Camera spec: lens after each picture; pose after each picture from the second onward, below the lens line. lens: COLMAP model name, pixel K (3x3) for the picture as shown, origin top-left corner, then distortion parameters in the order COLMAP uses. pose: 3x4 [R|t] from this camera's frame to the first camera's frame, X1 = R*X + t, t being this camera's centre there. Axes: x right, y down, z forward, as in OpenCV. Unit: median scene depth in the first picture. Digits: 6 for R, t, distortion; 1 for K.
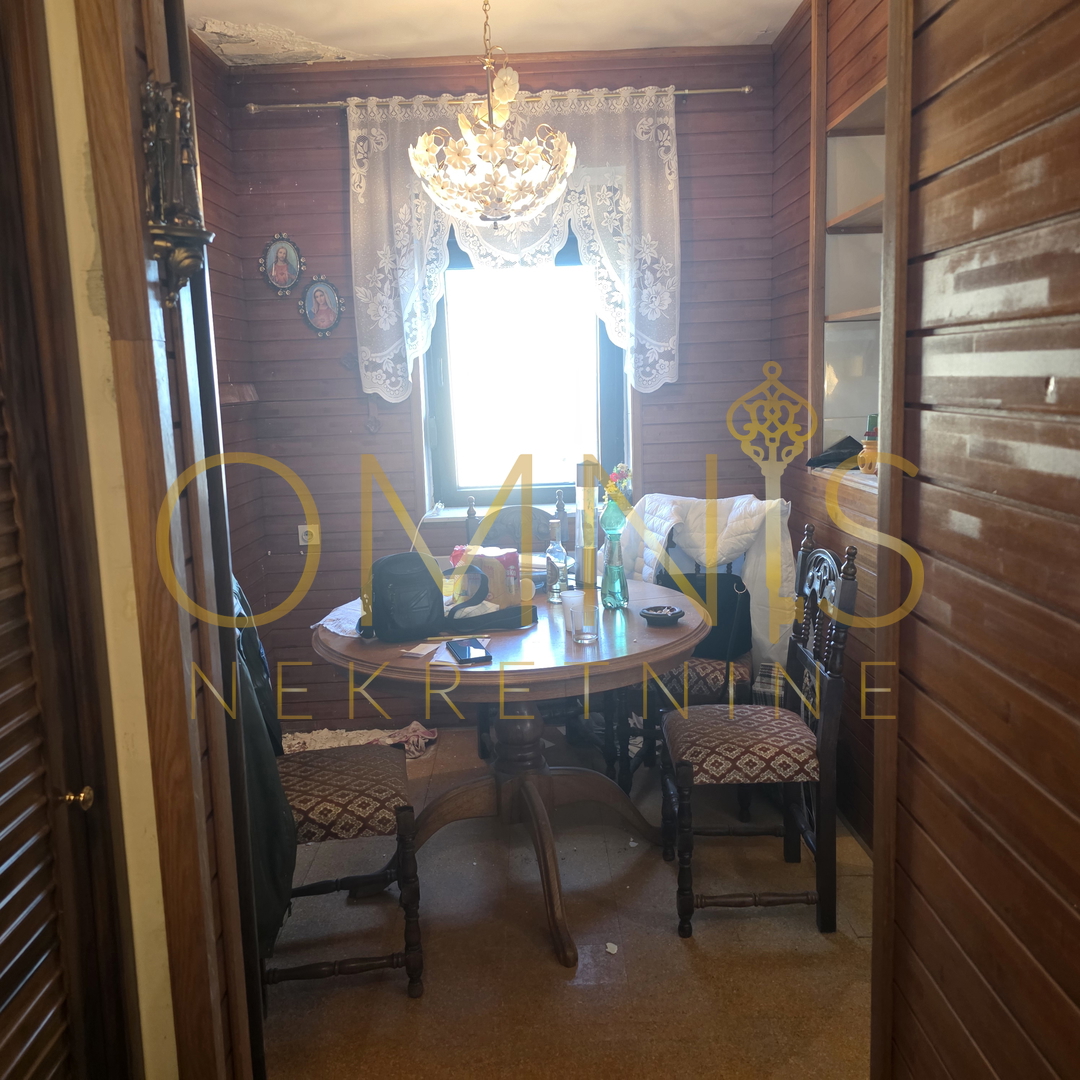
lens RADIAL K [[979.4, 0, 541.0], [0, 979.4, 540.6], [0, 0, 1]] dist [0.088592, -0.088355]
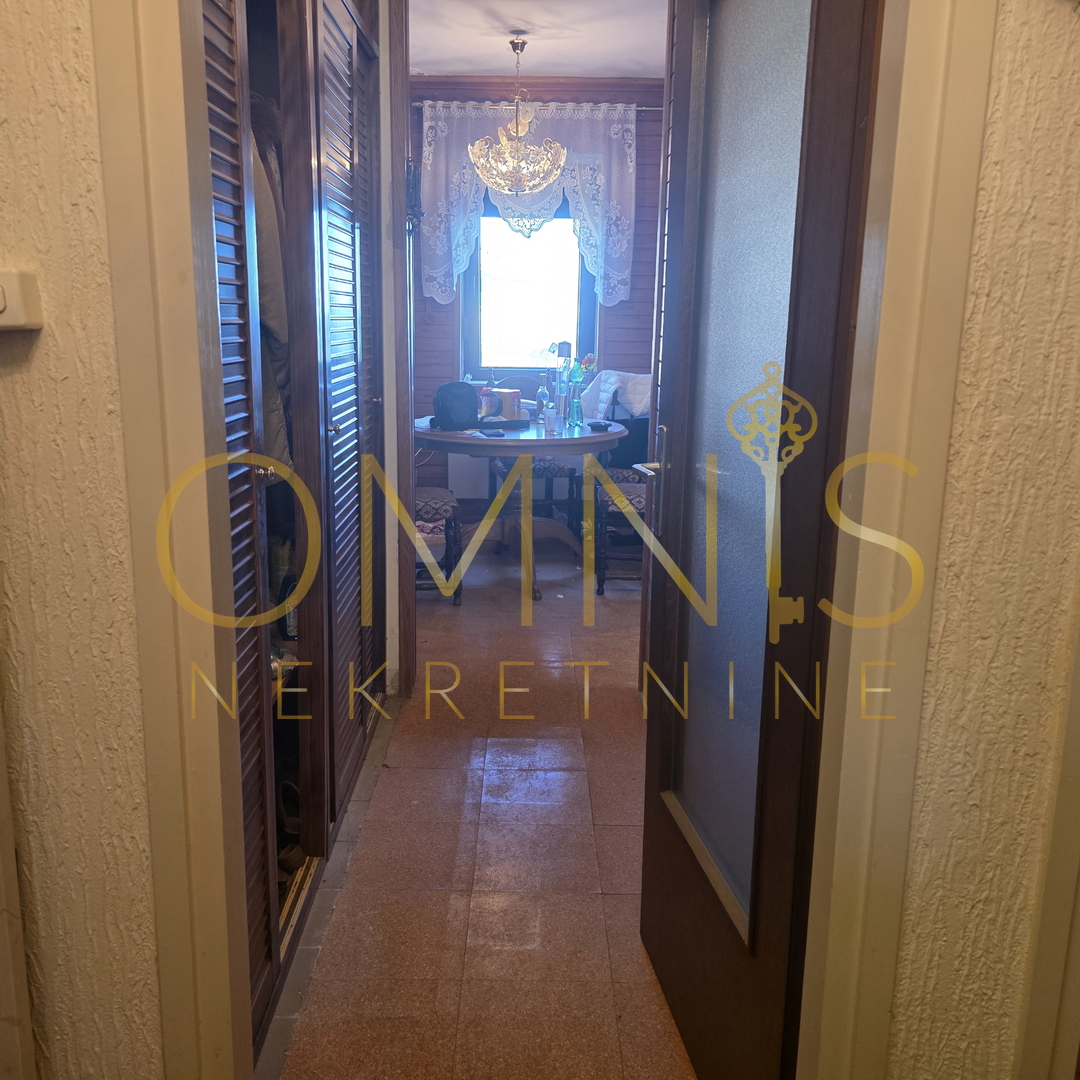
lens RADIAL K [[979.4, 0, 539.5], [0, 979.4, 538.9], [0, 0, 1]] dist [0.088592, -0.088355]
pose [[0.998649, 0.051569, 0.006418, 0.009509], [-0.051849, 0.997065, 0.056331, 0.134671], [-0.003494, -0.056588, 0.998392, -0.569885]]
